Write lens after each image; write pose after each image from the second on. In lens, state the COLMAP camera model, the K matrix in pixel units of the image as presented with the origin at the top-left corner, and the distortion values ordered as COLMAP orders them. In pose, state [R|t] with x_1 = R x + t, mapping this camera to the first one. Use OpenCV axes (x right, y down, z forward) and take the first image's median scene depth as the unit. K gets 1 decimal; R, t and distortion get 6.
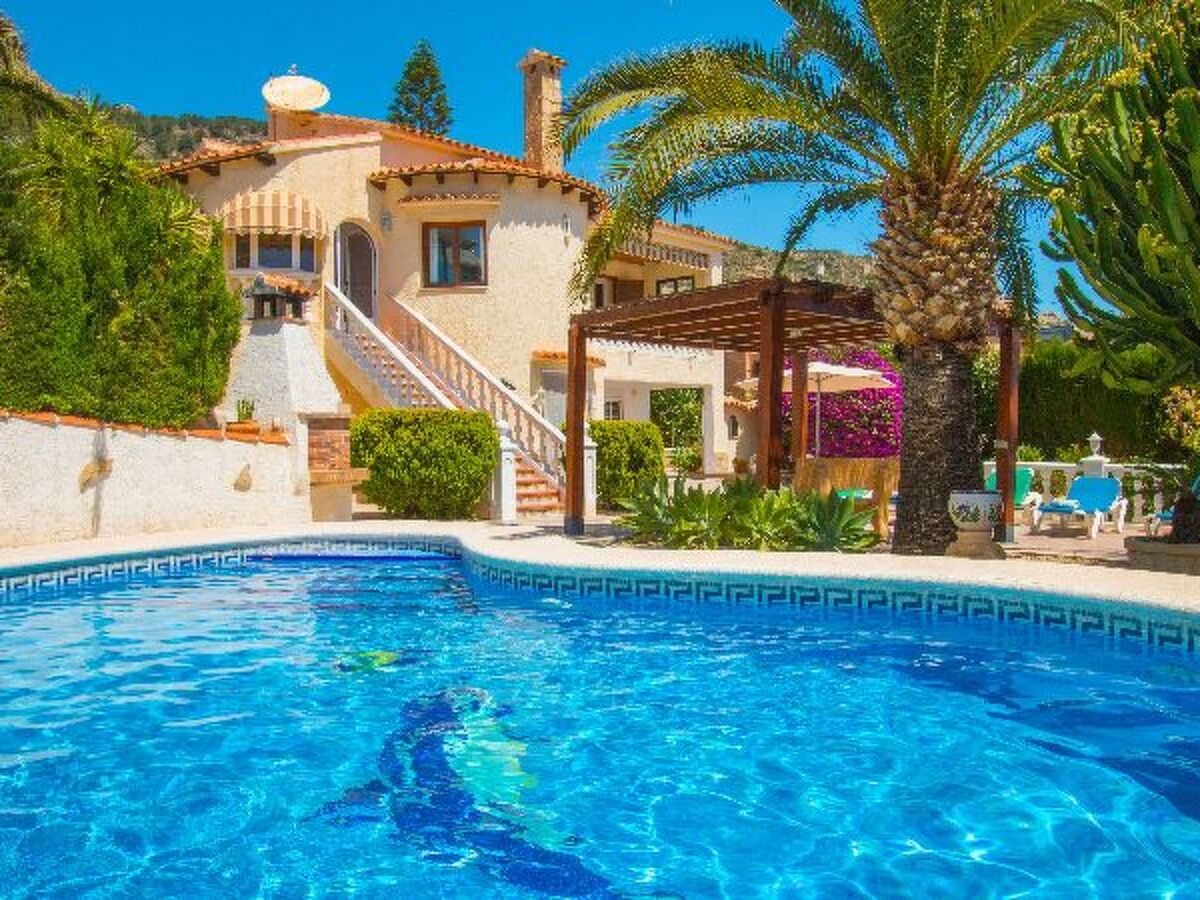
lens RADIAL K [[1027.7, 0, 622.6], [0, 1027.7, 452.3], [0, 0, 1]] dist [0.005044, 0.002016]
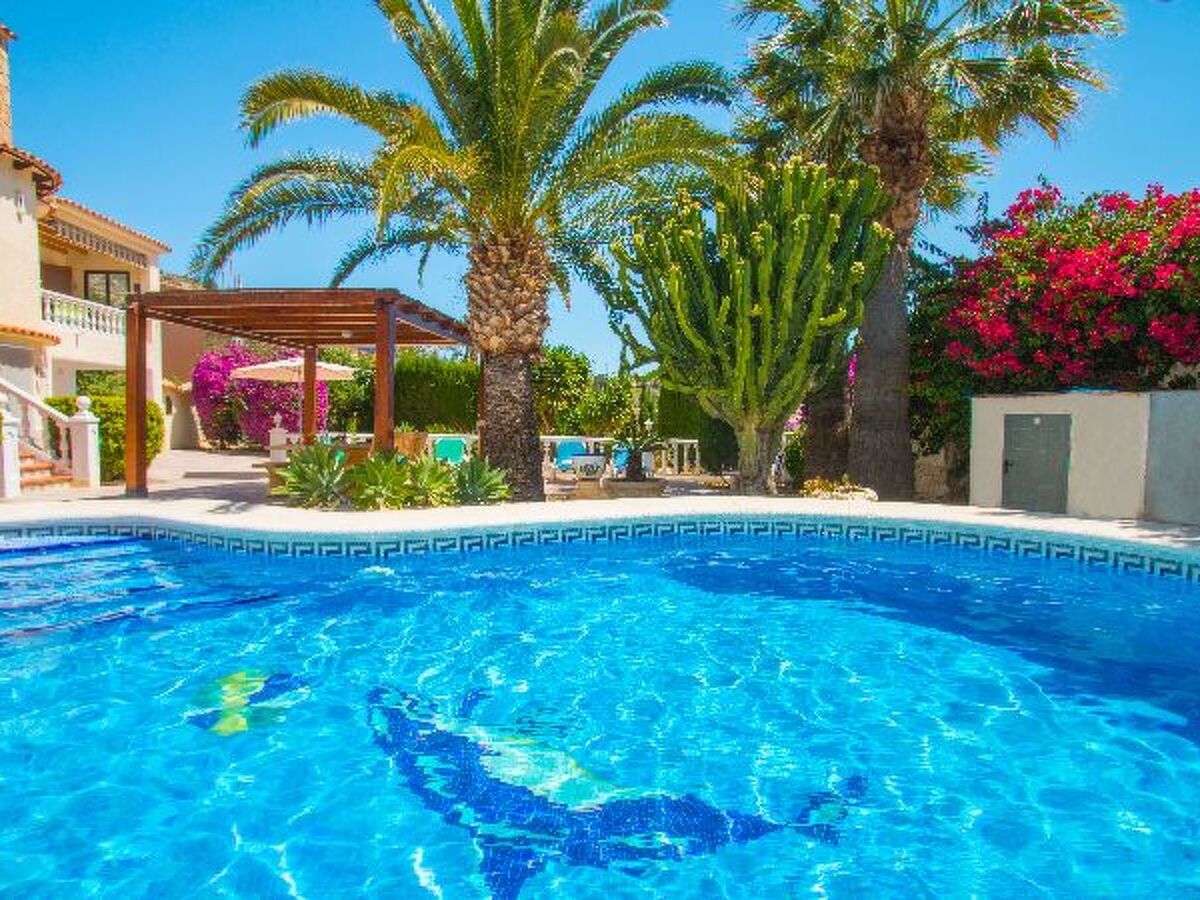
lens RADIAL K [[680.1, 0, 606.7], [0, 680.1, 448.9], [0, 0, 1]] dist [-0.003685, -0.000923]
pose [[0.683629, -0.019043, 0.729581, -0.220615], [-0.003288, 0.999569, 0.029171, 0.000575], [-0.729822, -0.022341, 0.683272, 0.180581]]
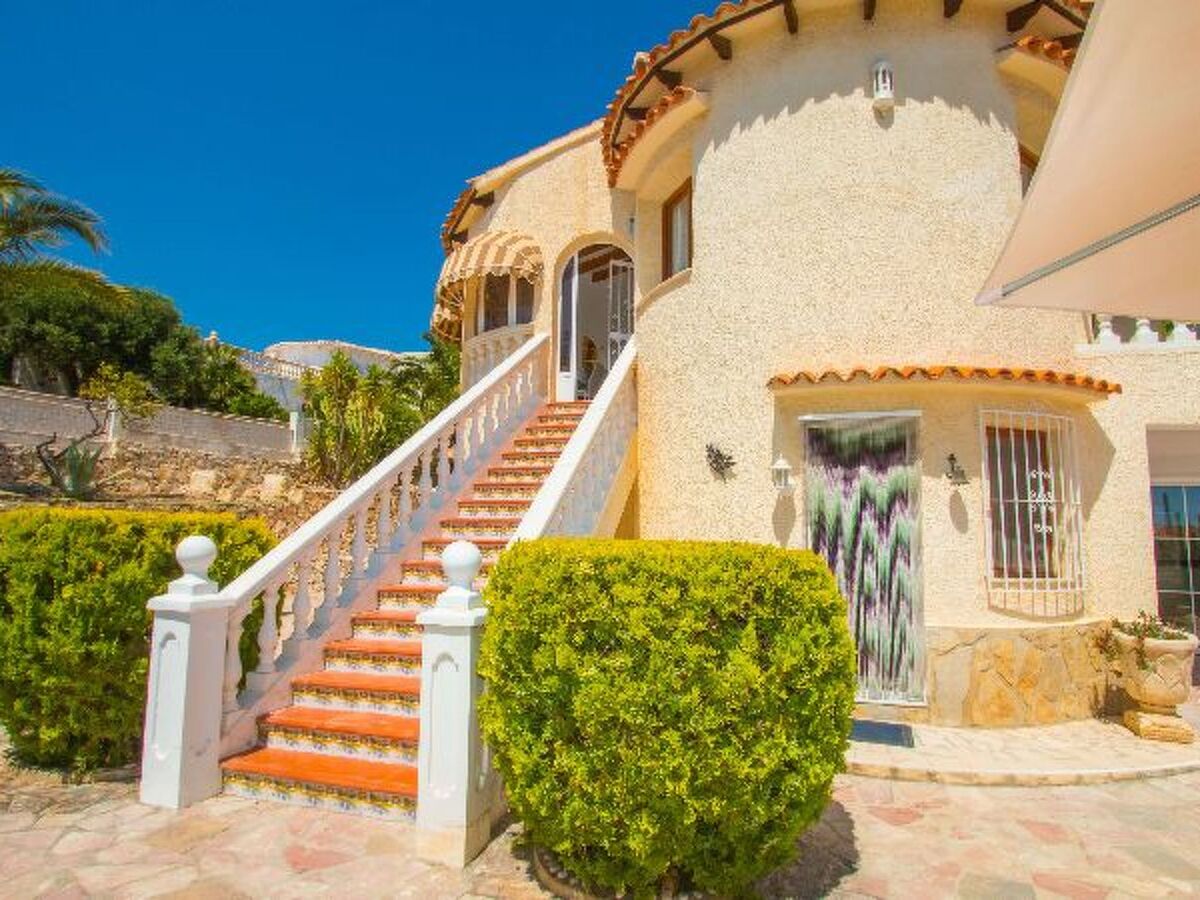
lens RADIAL K [[694.1, 0, 612.8], [0, 694.1, 452.4], [0, 0, 1]] dist [-0.008060, -0.001527]
pose [[0.410685, -0.085385, -0.907770, 0.220376], [-0.035185, 0.993380, -0.109355, -0.043369], [0.911098, 0.076851, 0.404962, 1.162141]]
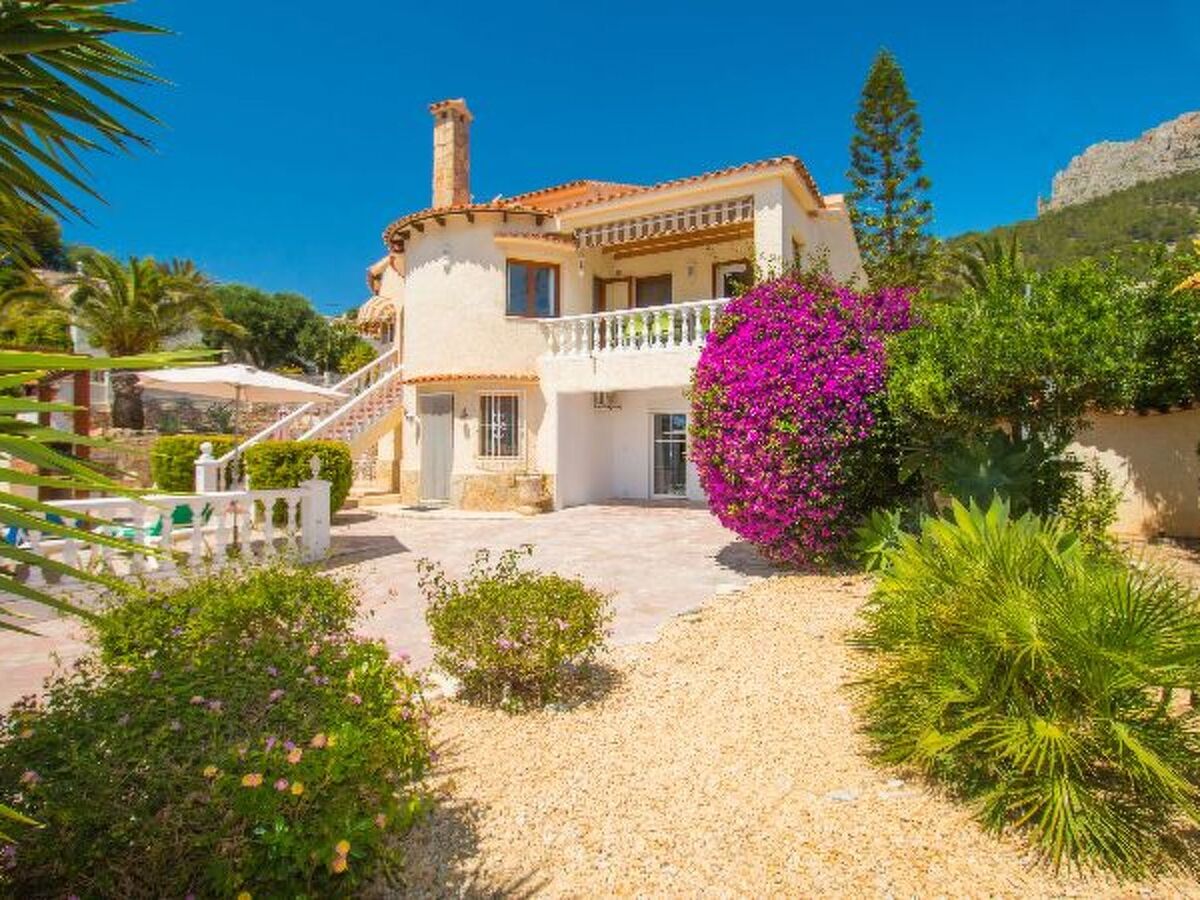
lens RADIAL K [[694.1, 0, 612.8], [0, 694.1, 452.4], [0, 0, 1]] dist [-0.008060, -0.001527]
pose [[0.167542, 0.005228, -0.985851, 0.992523], [-0.019248, 0.999813, 0.002031, -0.033717], [0.985677, 0.018636, 0.167611, 1.547451]]
